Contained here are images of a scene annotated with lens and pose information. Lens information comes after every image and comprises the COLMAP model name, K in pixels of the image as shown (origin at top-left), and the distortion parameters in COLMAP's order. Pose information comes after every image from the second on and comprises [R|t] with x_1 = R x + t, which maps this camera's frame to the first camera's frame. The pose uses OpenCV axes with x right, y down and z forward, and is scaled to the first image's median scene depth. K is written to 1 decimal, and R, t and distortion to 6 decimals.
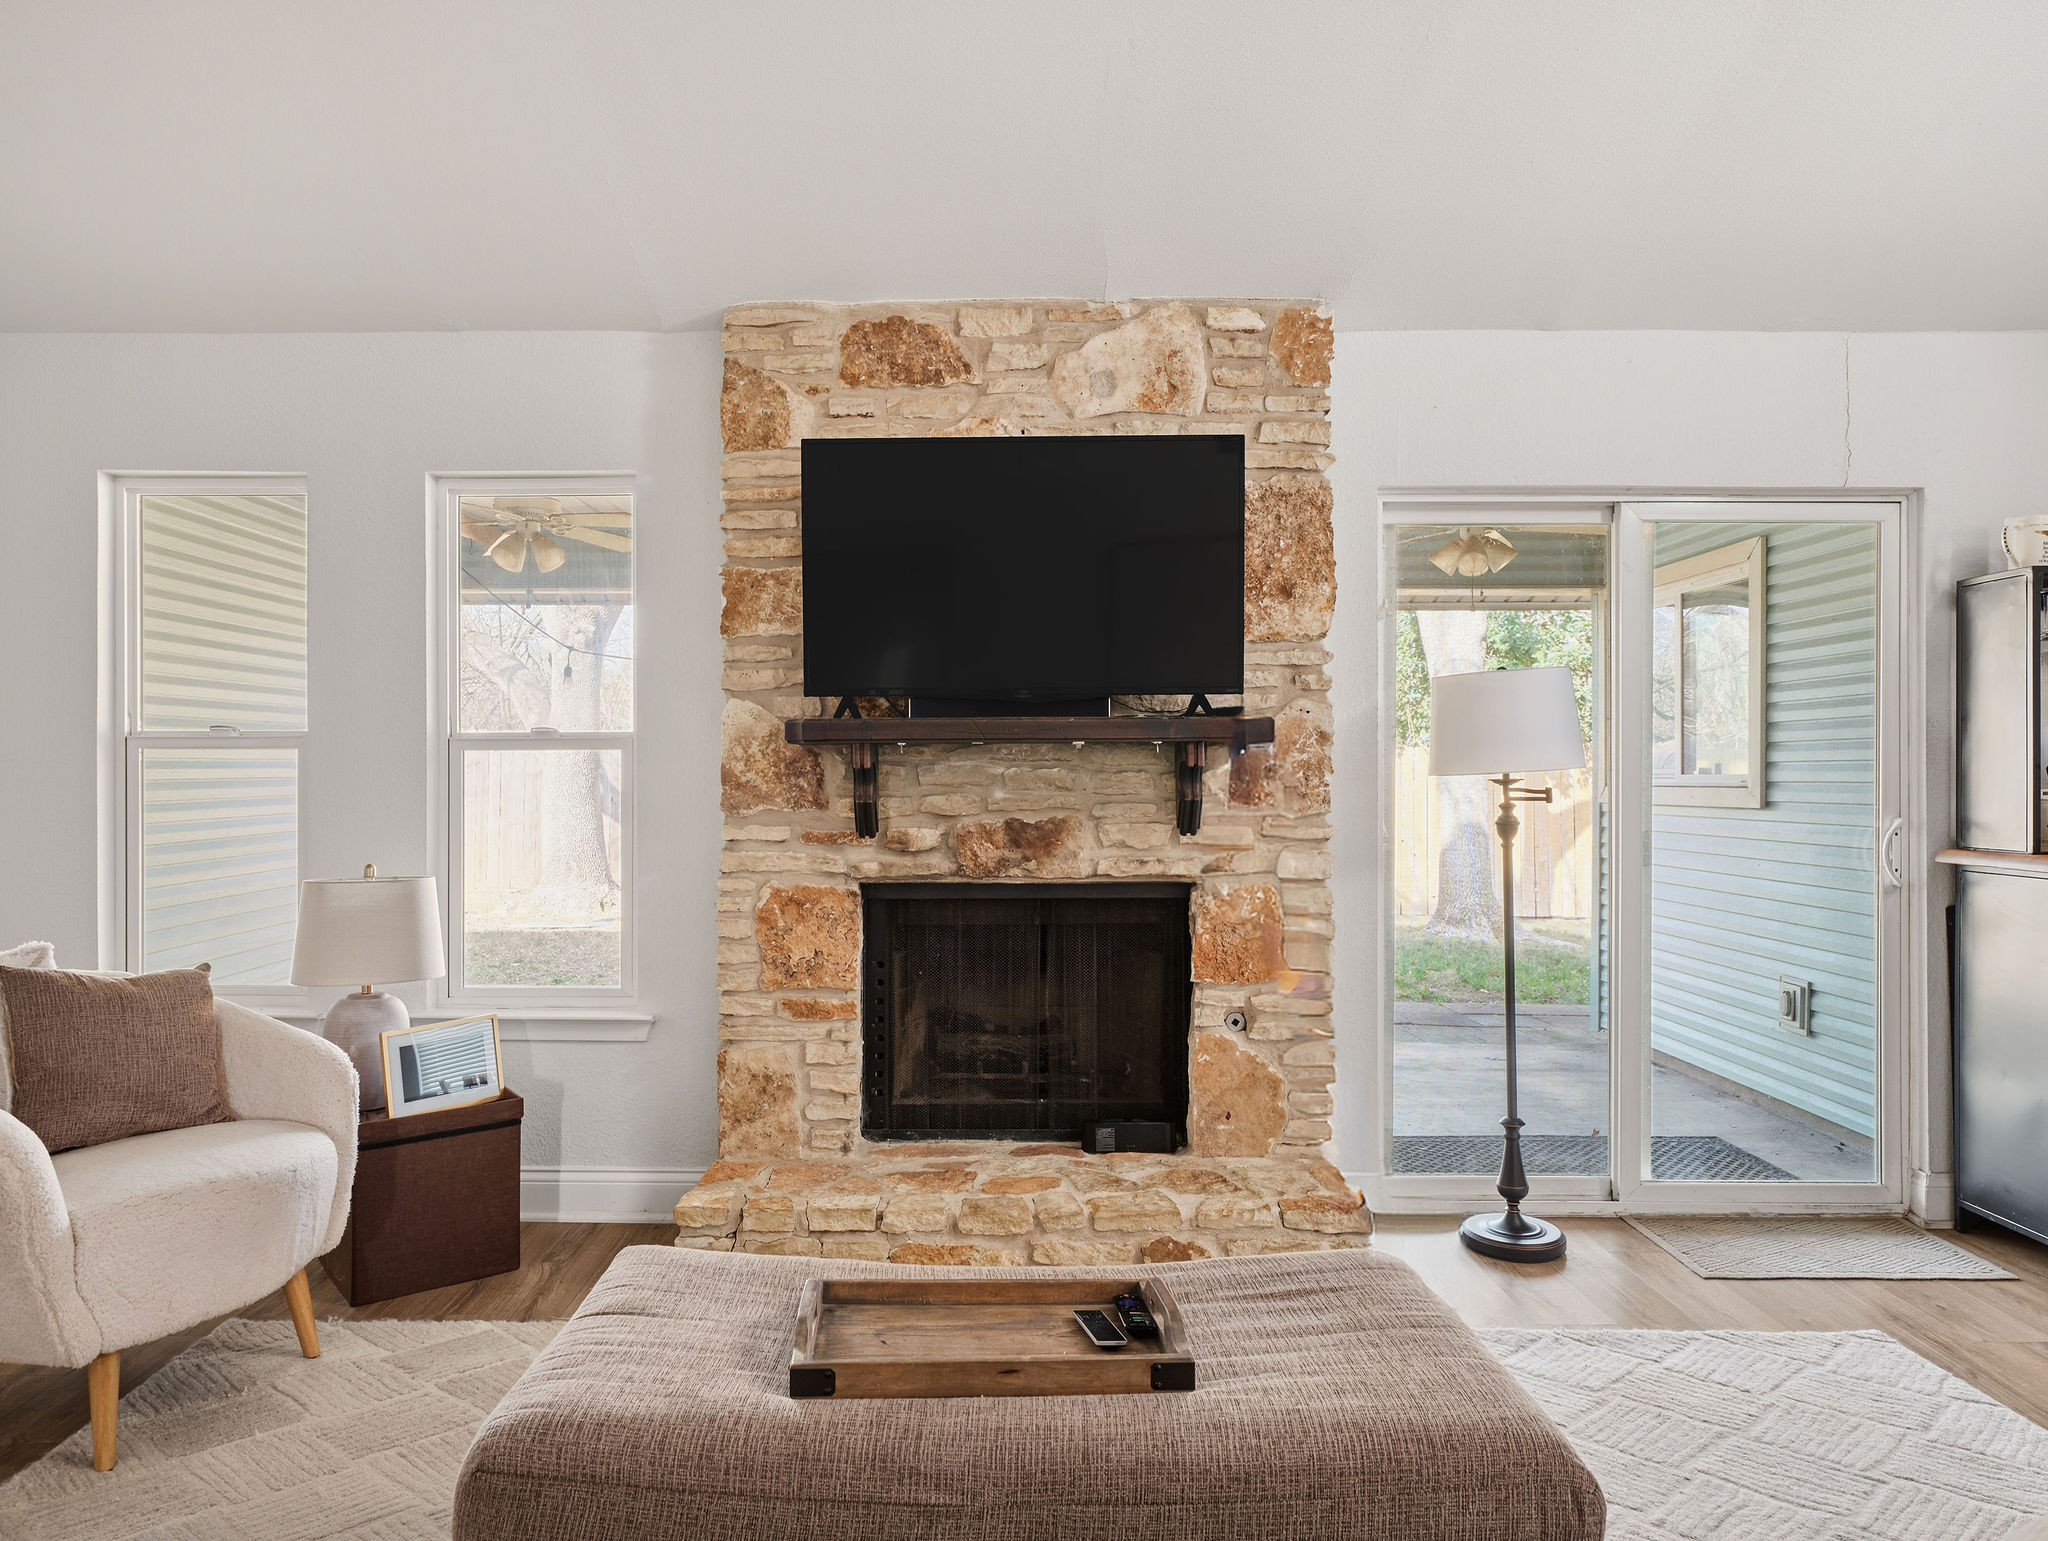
lens RADIAL K [[1334.6, 0, 1022.0], [0, 1334.6, 779.9], [0, 0, 1]] dist [0.001640, -0.006490]
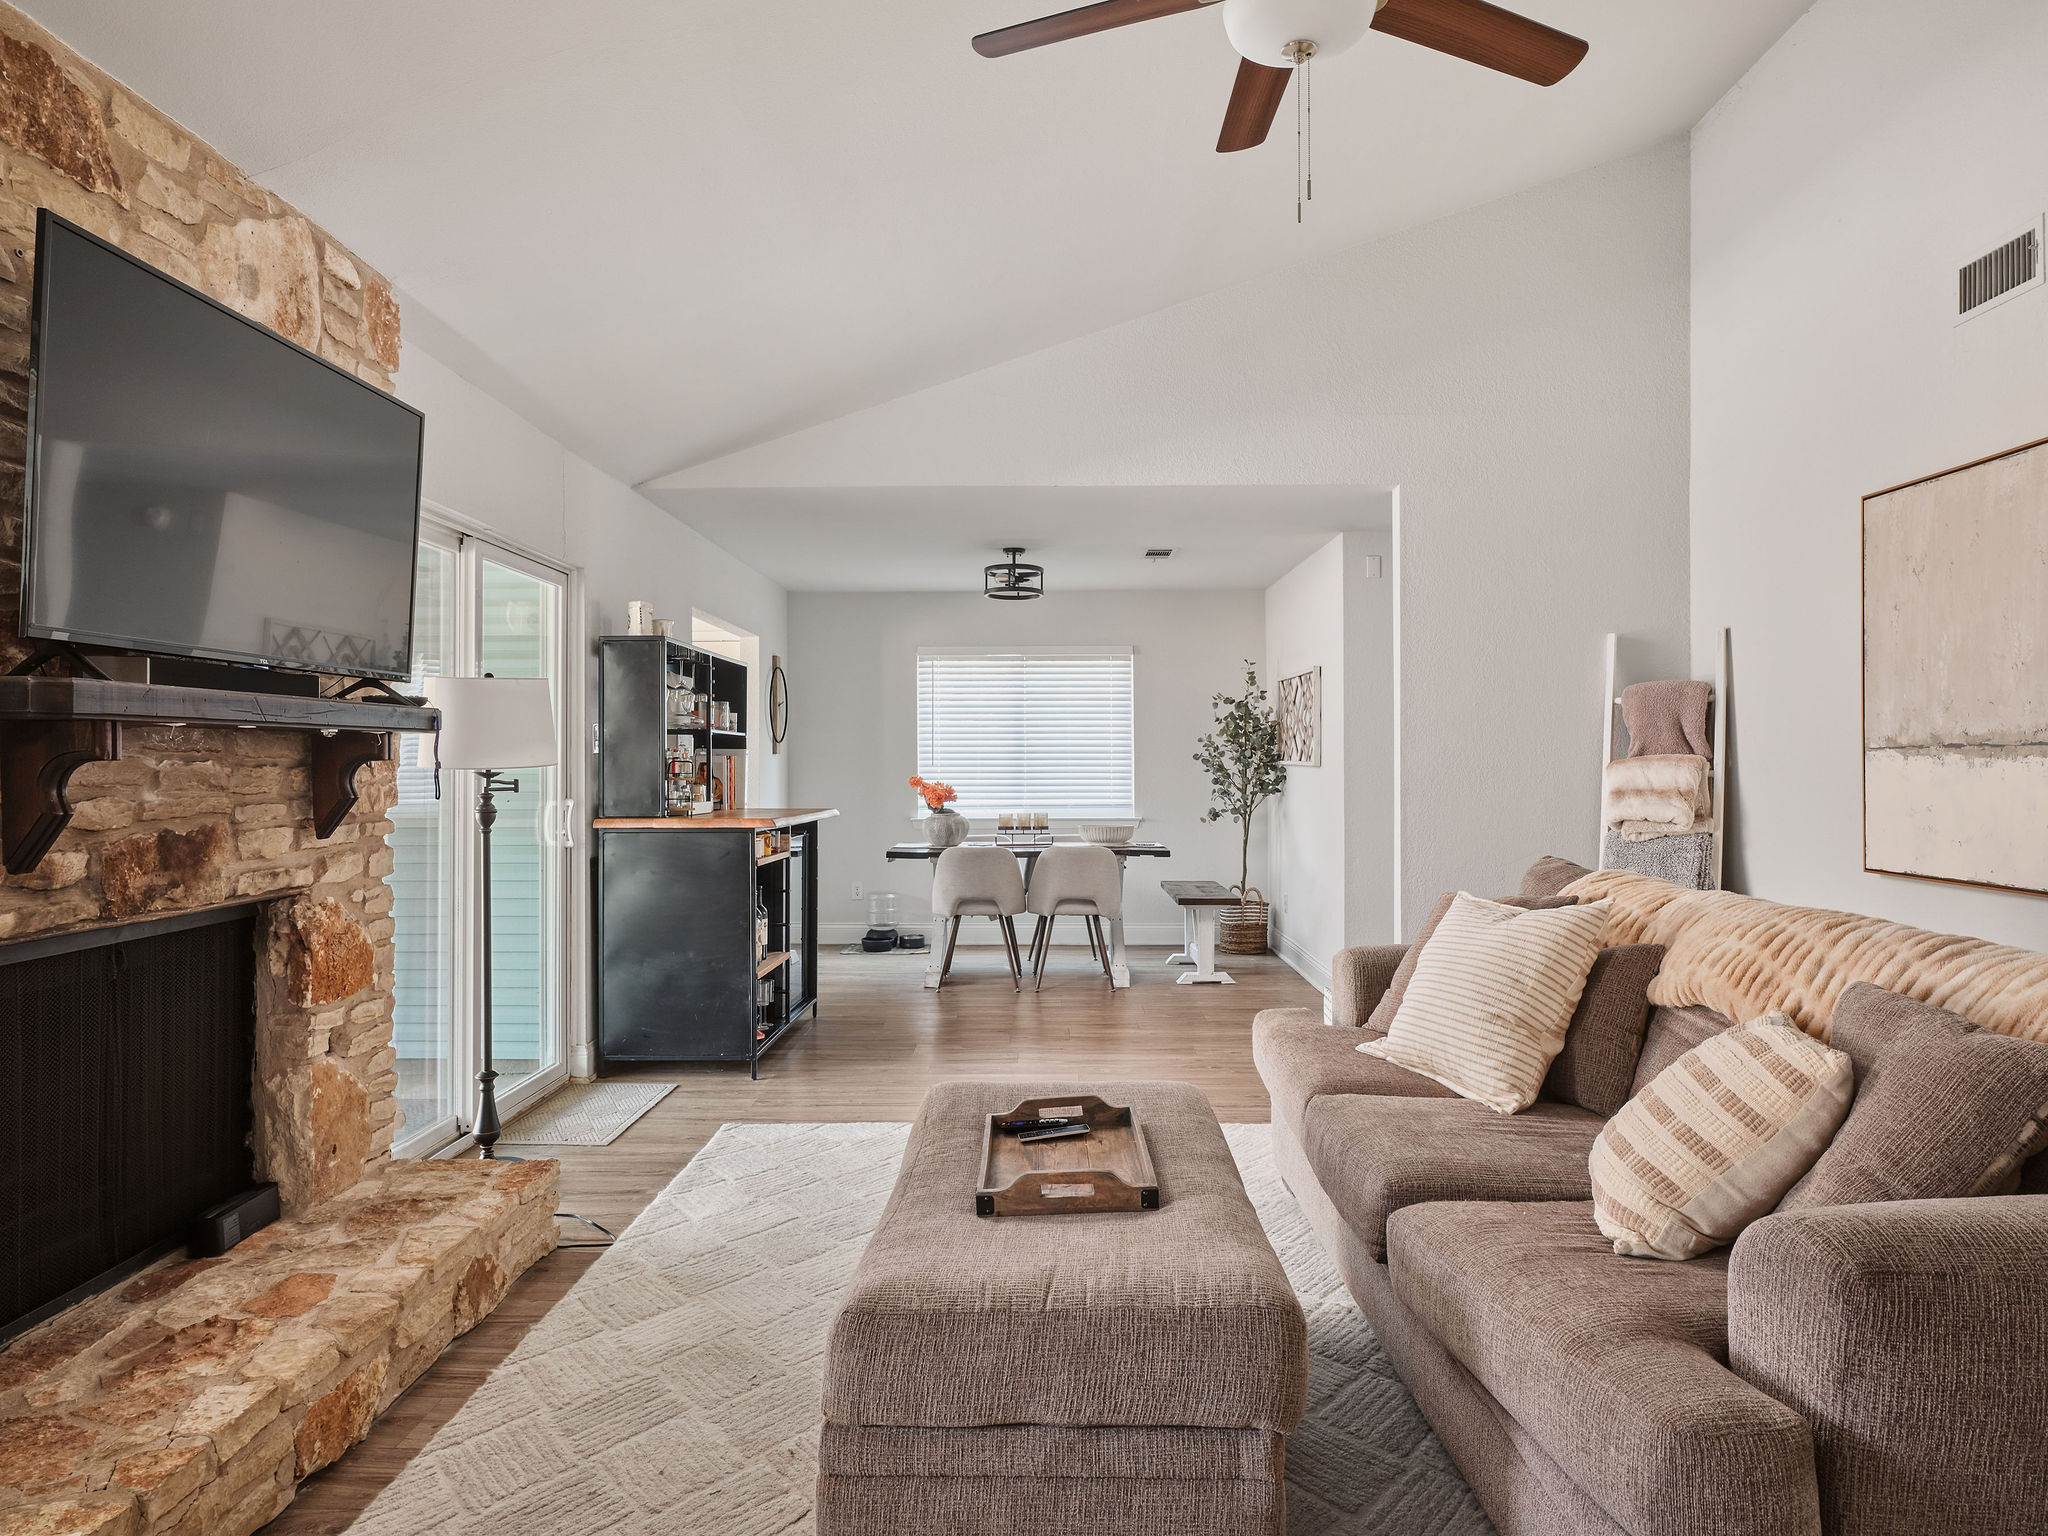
lens RADIAL K [[1214.7, 0, 1028.3], [0, 1214.7, 763.8], [0, 0, 1]] dist [0.002060, 0.000037]
pose [[0.032034, 0.001528, 0.999486, -0.652375], [0.005524, 0.999983, -0.001706, -0.003452], [-0.999472, 0.005576, 0.032025, 0.510500]]
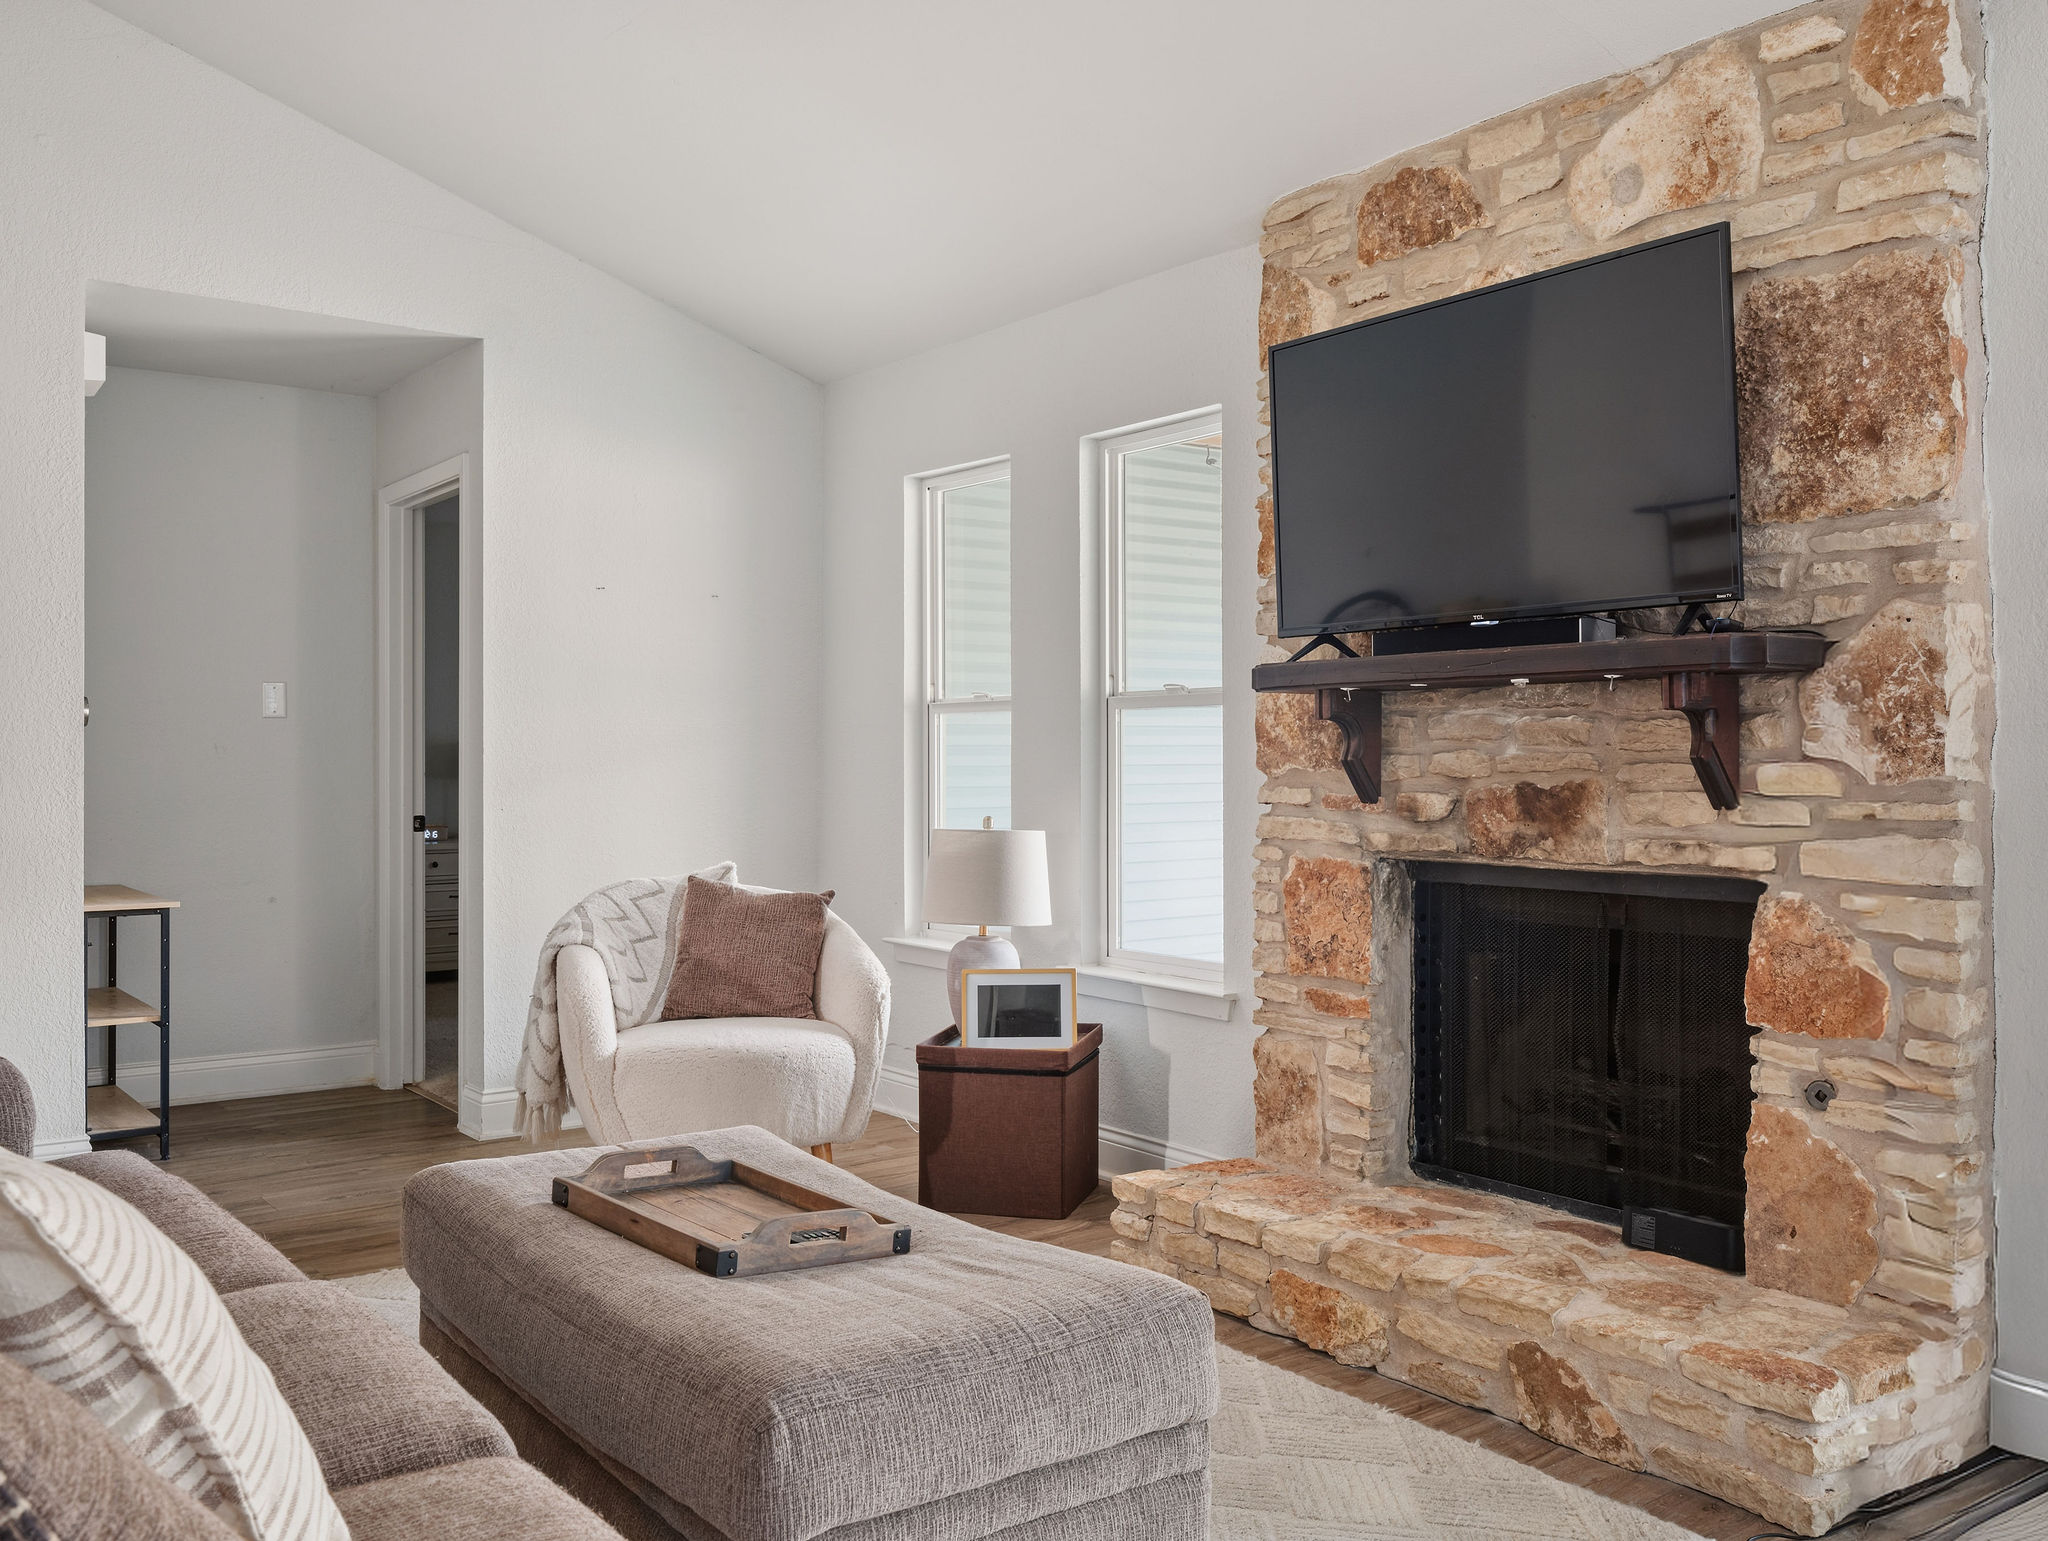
lens RADIAL K [[1821.6, 0, 1025.5], [0, 1821.6, 757.2], [0, 0, 1]] dist [0.000451, -0.006546]
pose [[0.583900, 0.000118, -0.811825, 0.674305], [-0.004511, 0.999985, -0.003100, 0.018842], [0.811813, 0.005472, 0.583892, 0.157249]]
